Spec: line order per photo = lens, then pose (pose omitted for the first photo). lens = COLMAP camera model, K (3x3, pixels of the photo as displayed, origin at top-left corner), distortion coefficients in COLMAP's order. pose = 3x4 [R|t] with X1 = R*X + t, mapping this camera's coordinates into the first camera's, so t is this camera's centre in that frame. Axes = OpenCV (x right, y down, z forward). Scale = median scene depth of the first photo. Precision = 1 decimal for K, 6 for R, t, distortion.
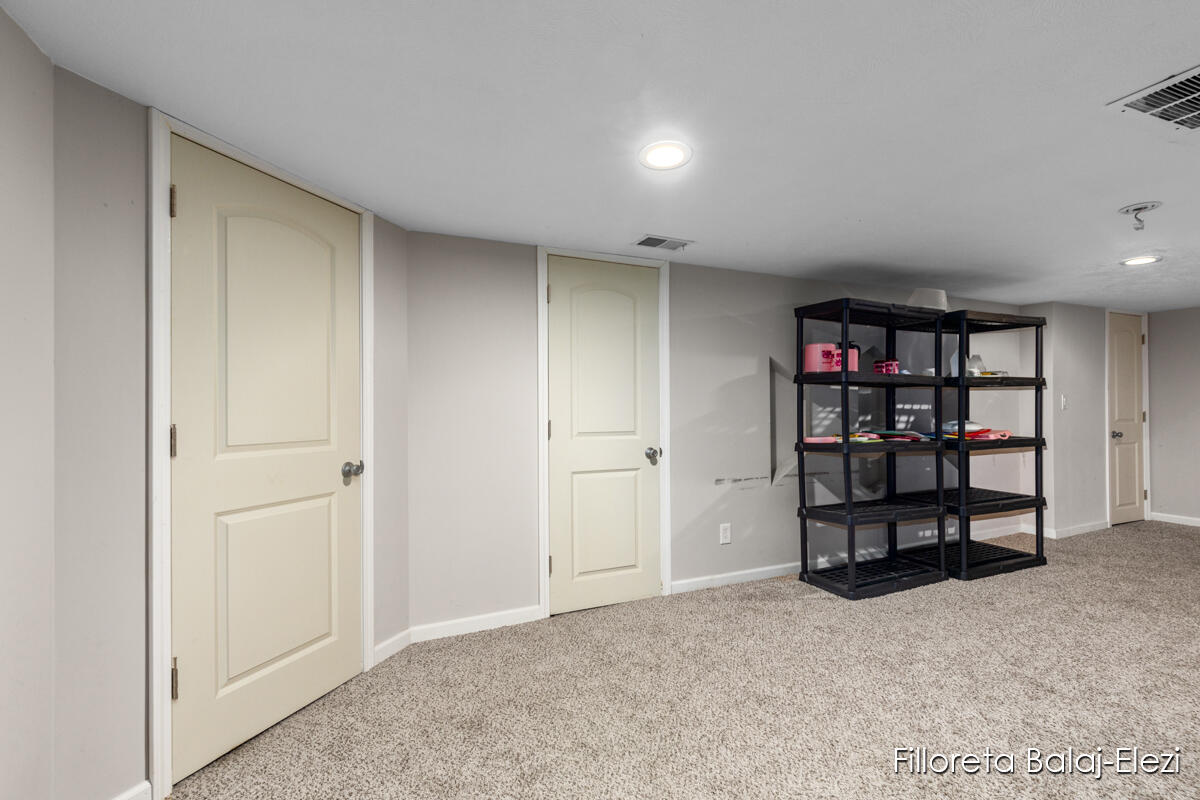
lens RADIAL K [[539.9, 0, 610.1], [0, 539.9, 401.6], [0, 0, 1]] dist [-0.002412, -0.000441]
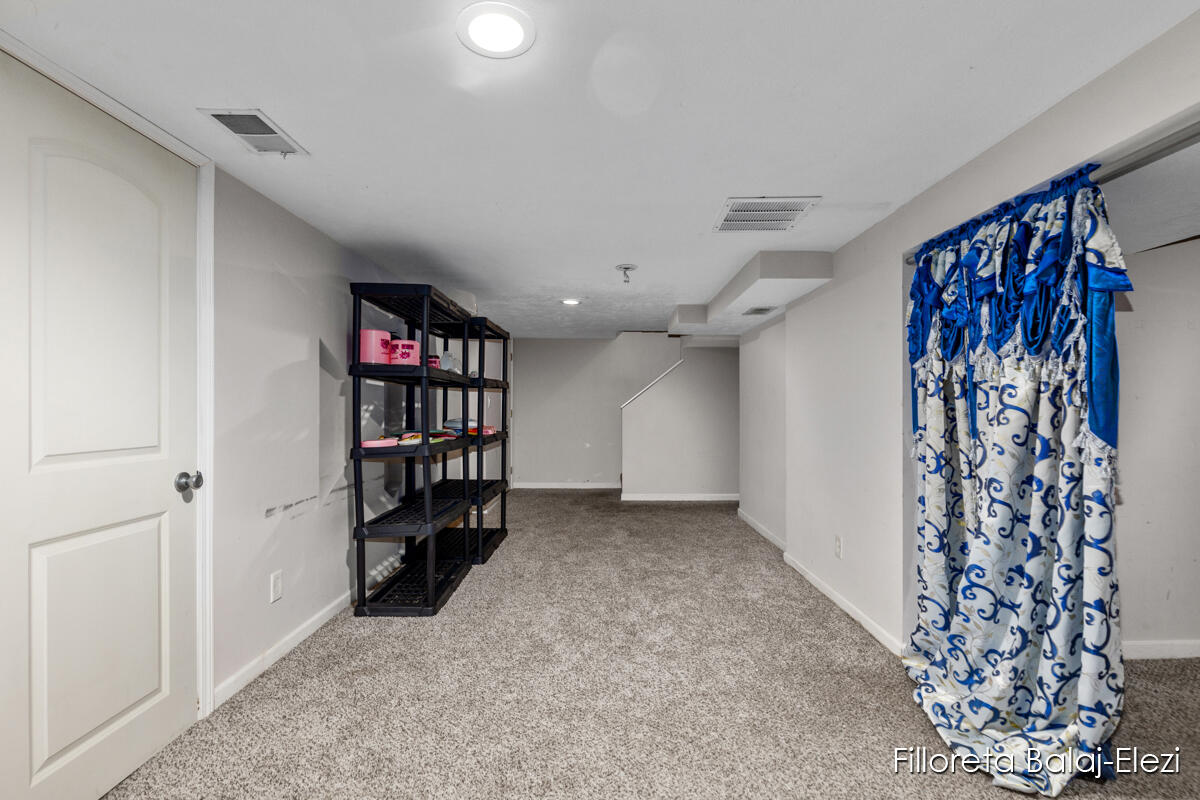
lens RADIAL K [[539.9, 0, 602.7], [0, 539.9, 402.5], [0, 0, 1]] dist [-0.002412, -0.000441]
pose [[0.412987, 0.011072, 0.910670, -0.248574], [-0.011614, 0.999909, -0.006890, 0.008140], [-0.910663, -0.007731, 0.413078, 0.331138]]
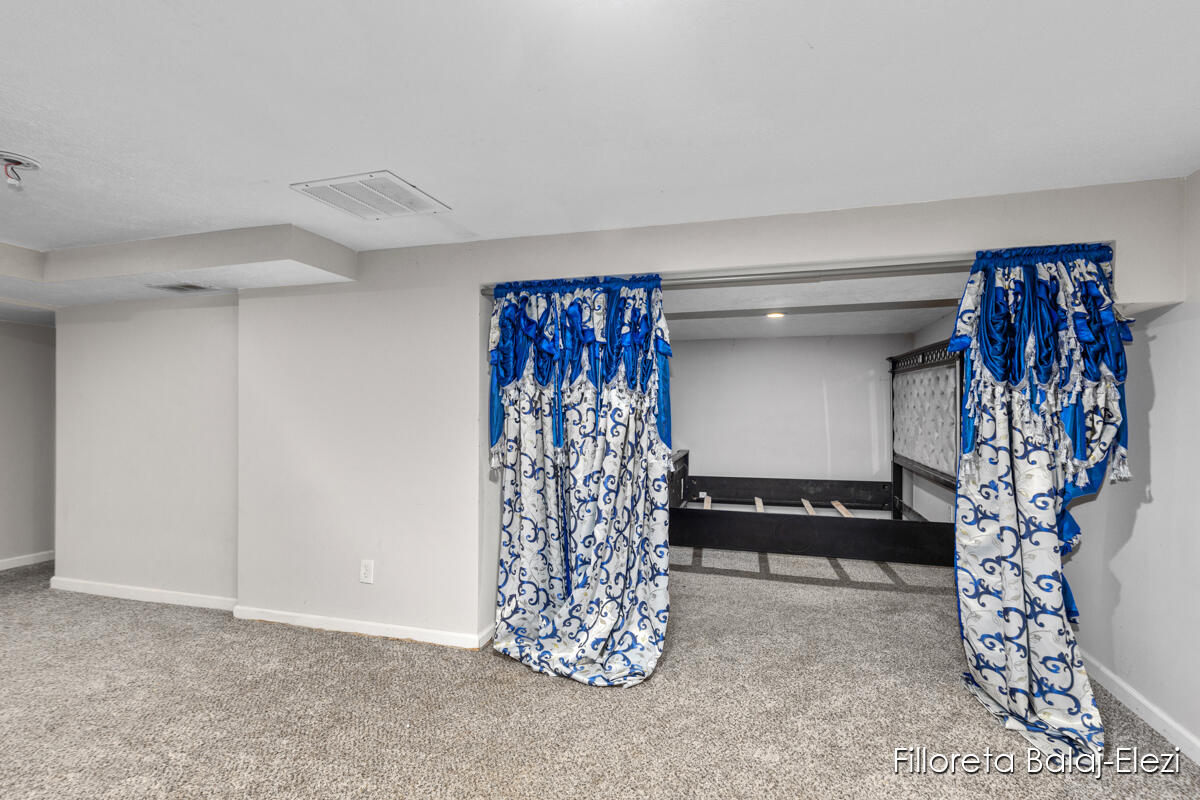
lens RADIAL K [[539.9, 0, 629.4], [0, 539.9, 412.7], [0, 0, 1]] dist [-0.002412, -0.000441]
pose [[-0.764304, 0.004589, 0.644840, -0.118005], [-0.008809, 0.999807, -0.017556, 0.002659], [-0.644796, -0.019099, -0.764116, 0.722021]]
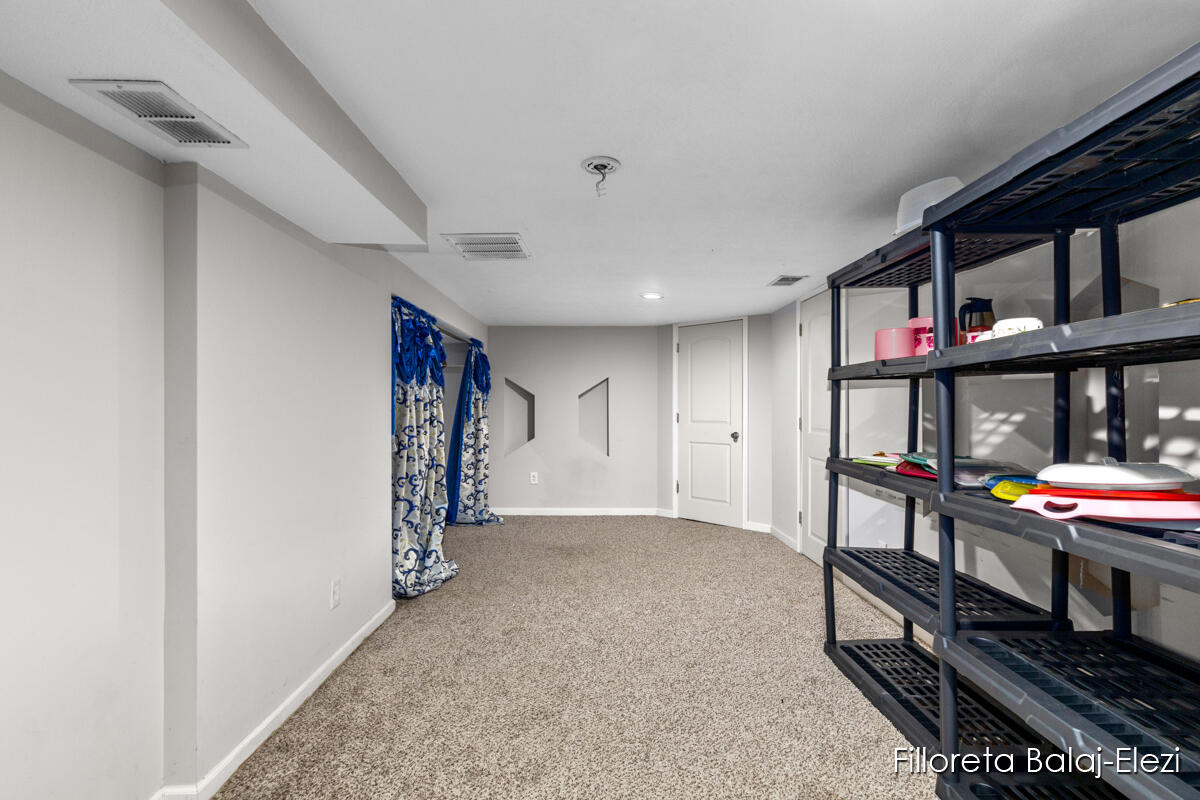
lens RADIAL K [[539.9, 0, 601.2], [0, 539.9, 399.8], [0, 0, 1]] dist [-0.002412, -0.000441]
pose [[-0.411373, -0.005000, -0.911453, 1.220637], [0.012908, 0.999853, -0.011311, -0.002714], [0.911376, -0.016418, -0.411248, 0.949445]]
